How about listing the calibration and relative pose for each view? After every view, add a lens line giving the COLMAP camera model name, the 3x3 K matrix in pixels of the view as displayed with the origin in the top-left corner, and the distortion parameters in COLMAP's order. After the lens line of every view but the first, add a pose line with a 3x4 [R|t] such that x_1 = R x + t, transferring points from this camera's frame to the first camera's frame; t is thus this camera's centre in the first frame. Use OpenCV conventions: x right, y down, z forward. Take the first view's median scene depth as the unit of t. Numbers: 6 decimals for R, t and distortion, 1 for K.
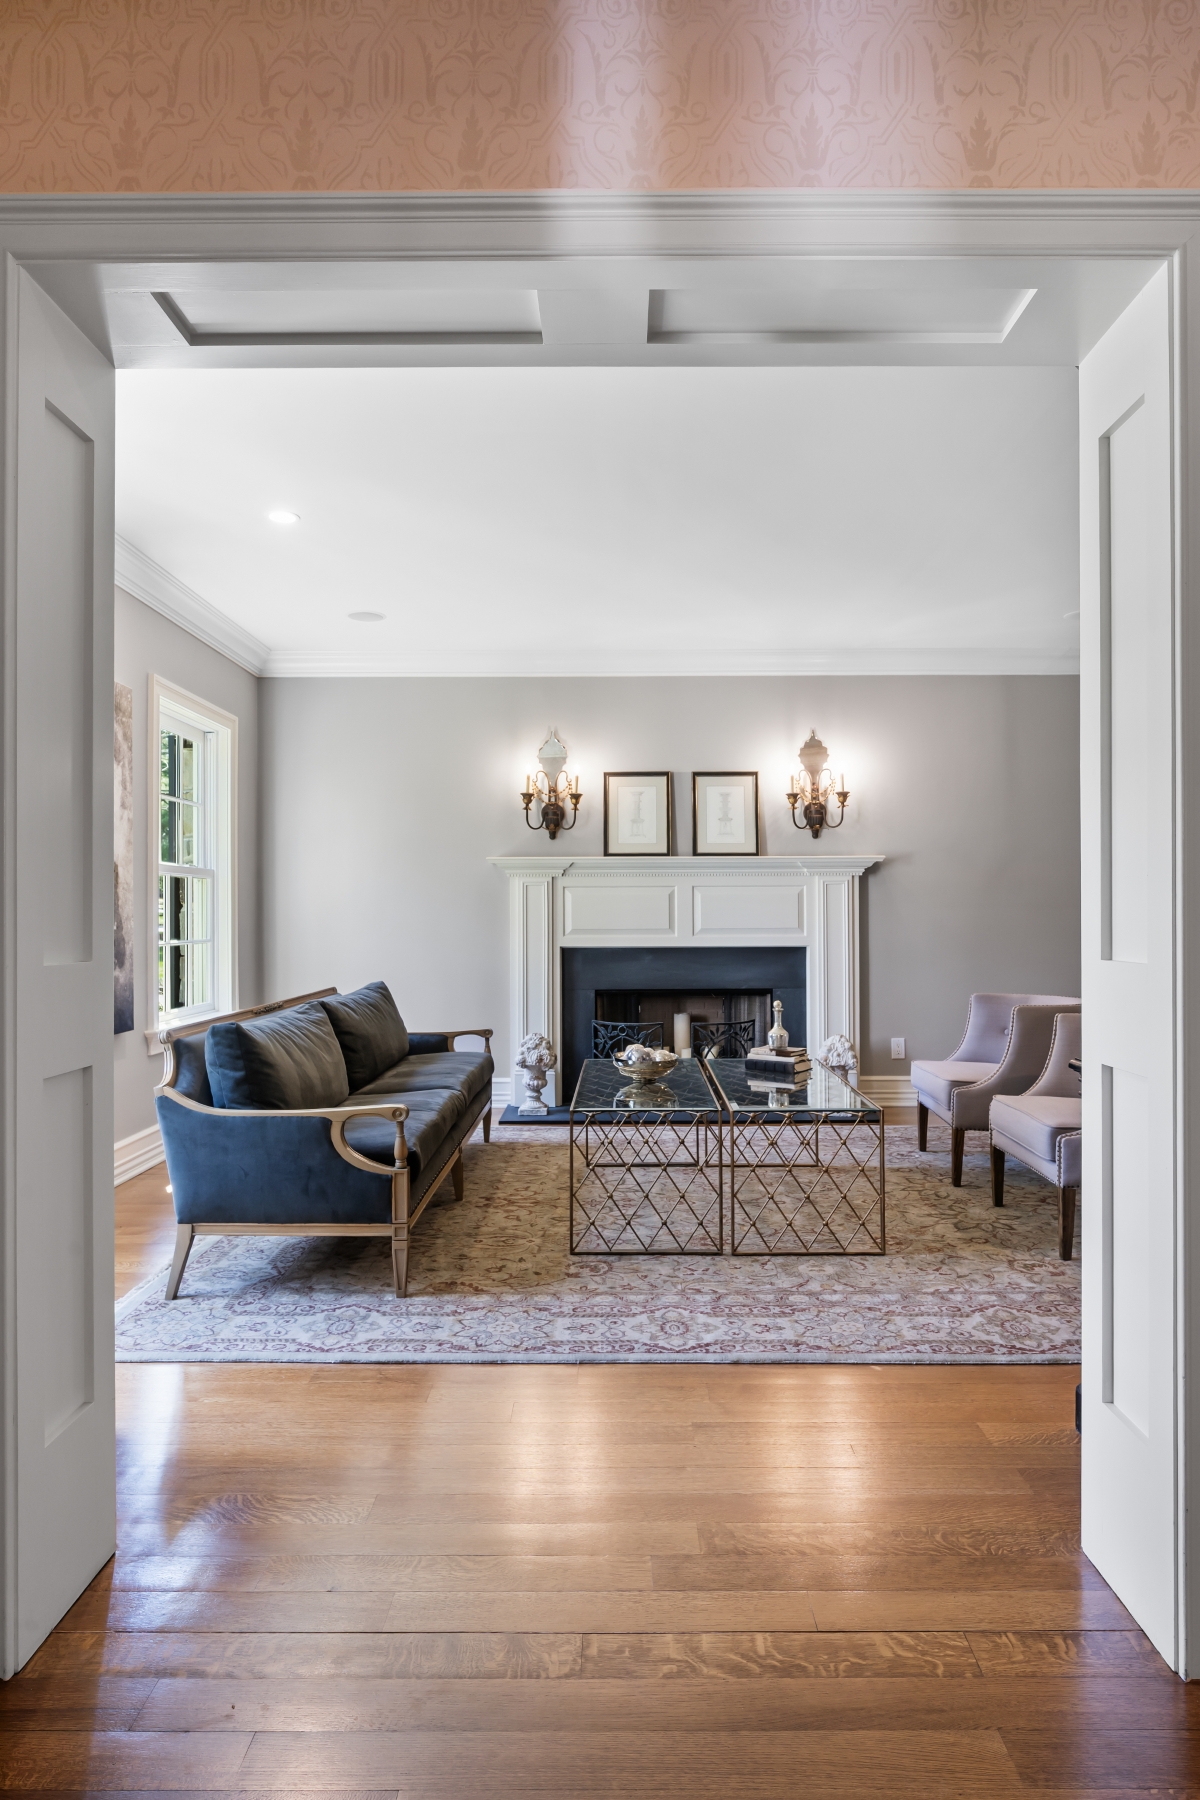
lens RADIAL K [[1058.2, 0, 602.0], [0, 1058.2, 908.0], [0, 0, 1]] dist [-0.006781, 0.000103]
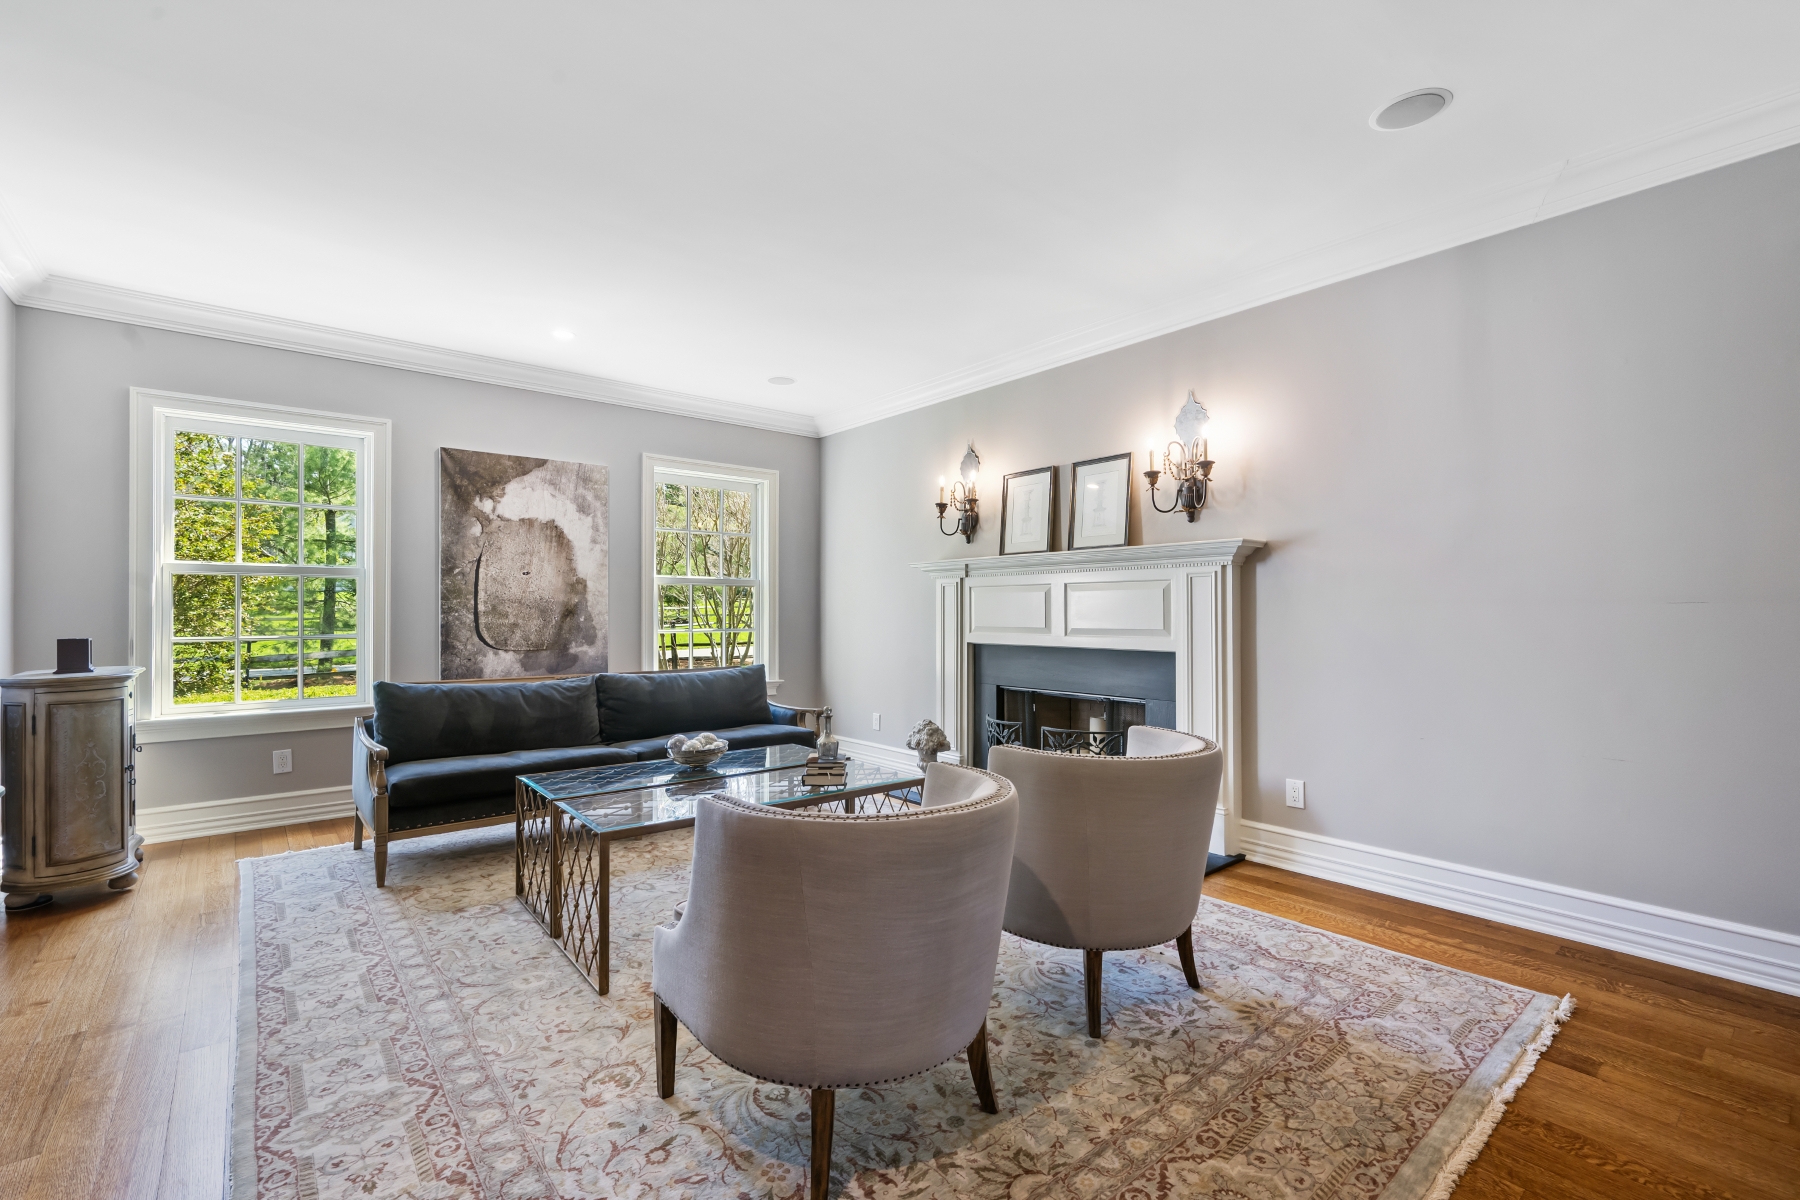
lens RADIAL K [[790.0, 0, 903.3], [0, 790.0, 596.9], [0, 0, 1]] dist [0.000809, -0.000567]
pose [[0.649072, -0.011579, -0.760639, 0.528750], [0.000386, 0.999889, -0.014891, 0.002442], [0.760727, 0.009372, 0.649004, 0.428587]]
